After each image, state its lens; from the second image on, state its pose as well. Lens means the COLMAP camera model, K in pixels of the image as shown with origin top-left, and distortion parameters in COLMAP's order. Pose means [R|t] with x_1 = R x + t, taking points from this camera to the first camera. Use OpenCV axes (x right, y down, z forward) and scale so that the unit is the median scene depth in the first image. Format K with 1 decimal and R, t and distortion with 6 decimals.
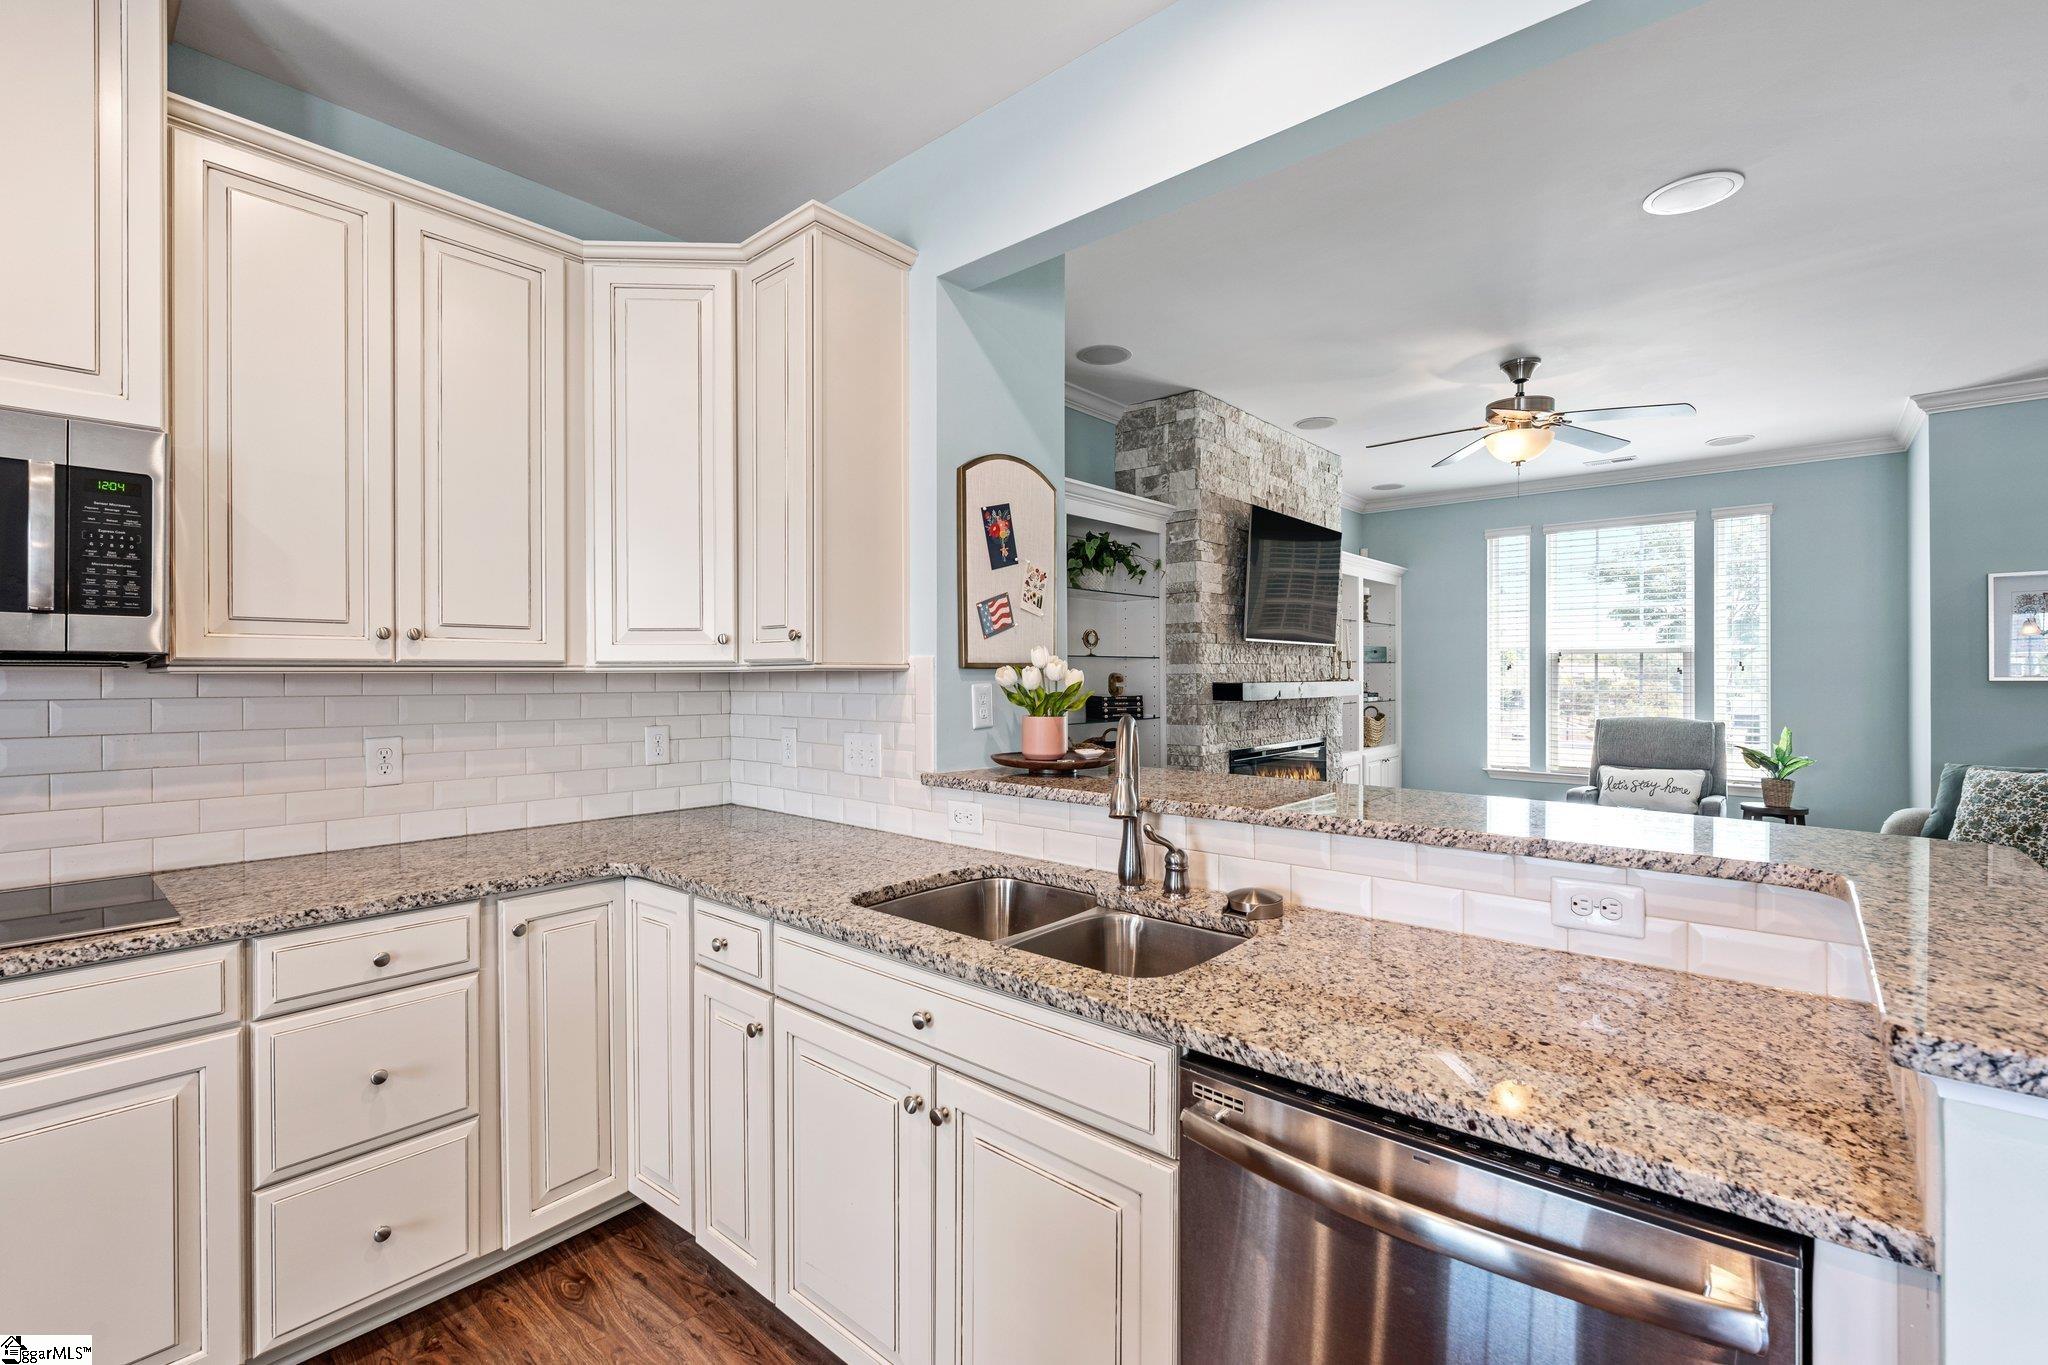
lens RADIAL K [[893.1, 0, 1029.3], [0, 893.1, 683.8], [0, 0, 1]] dist [-0.002012, 0.000183]
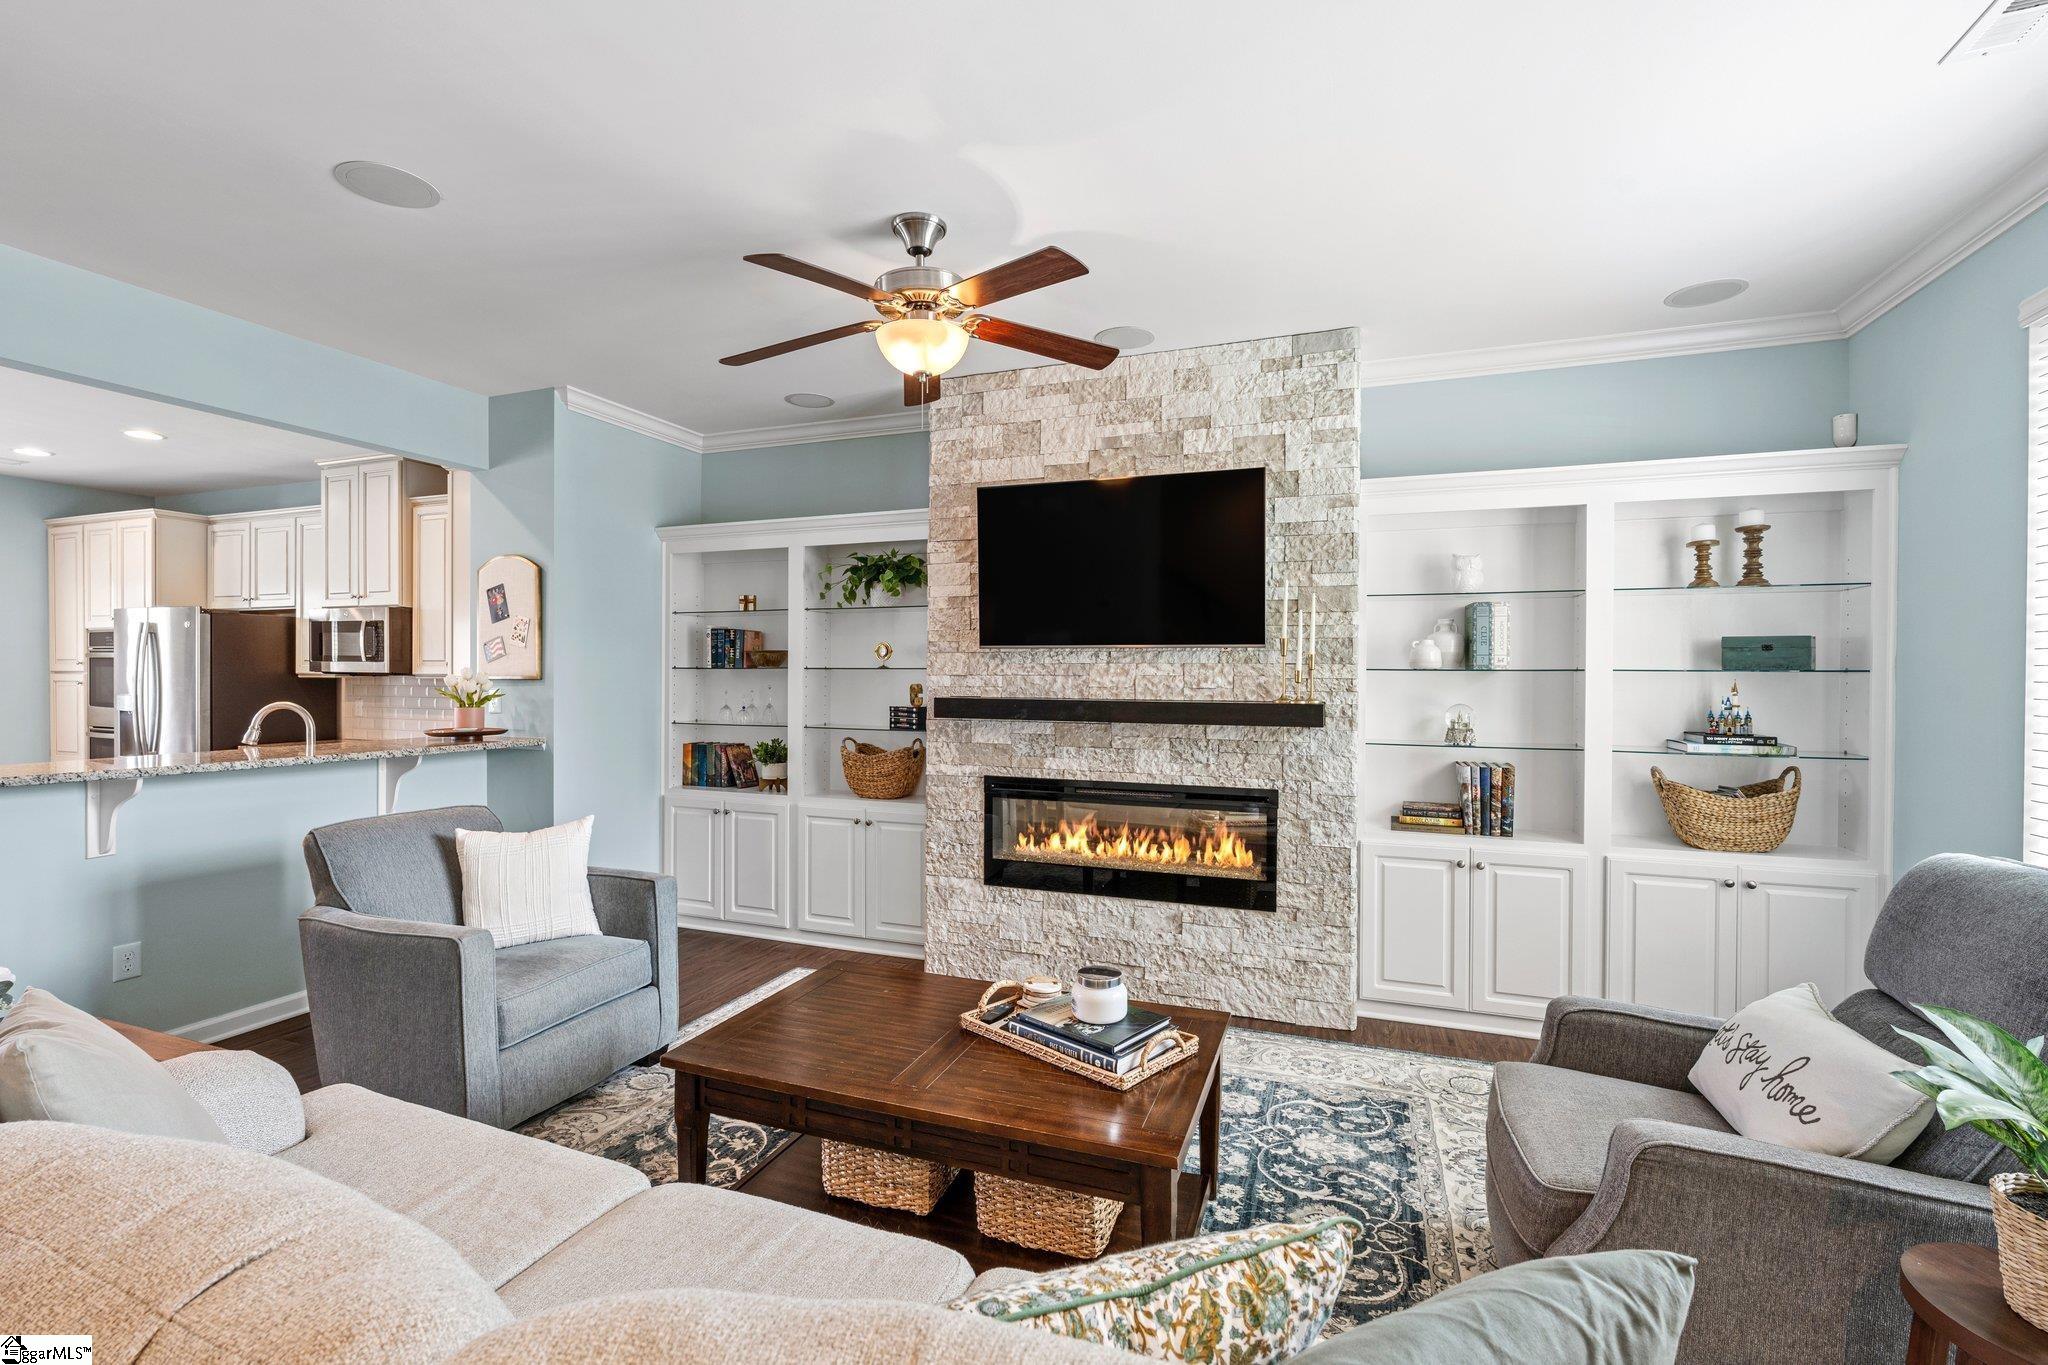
lens RADIAL K [[902.0, 0, 1024.0], [0, 902.0, 682.5], [0, 0, 1]] dist [-0.002926, 0.000368]
pose [[0.332935, 0.014169, -0.942843, 1.999515], [-0.016282, 0.999824, 0.009276, -0.045457], [0.942809, 0.012263, 0.333107, 1.408200]]
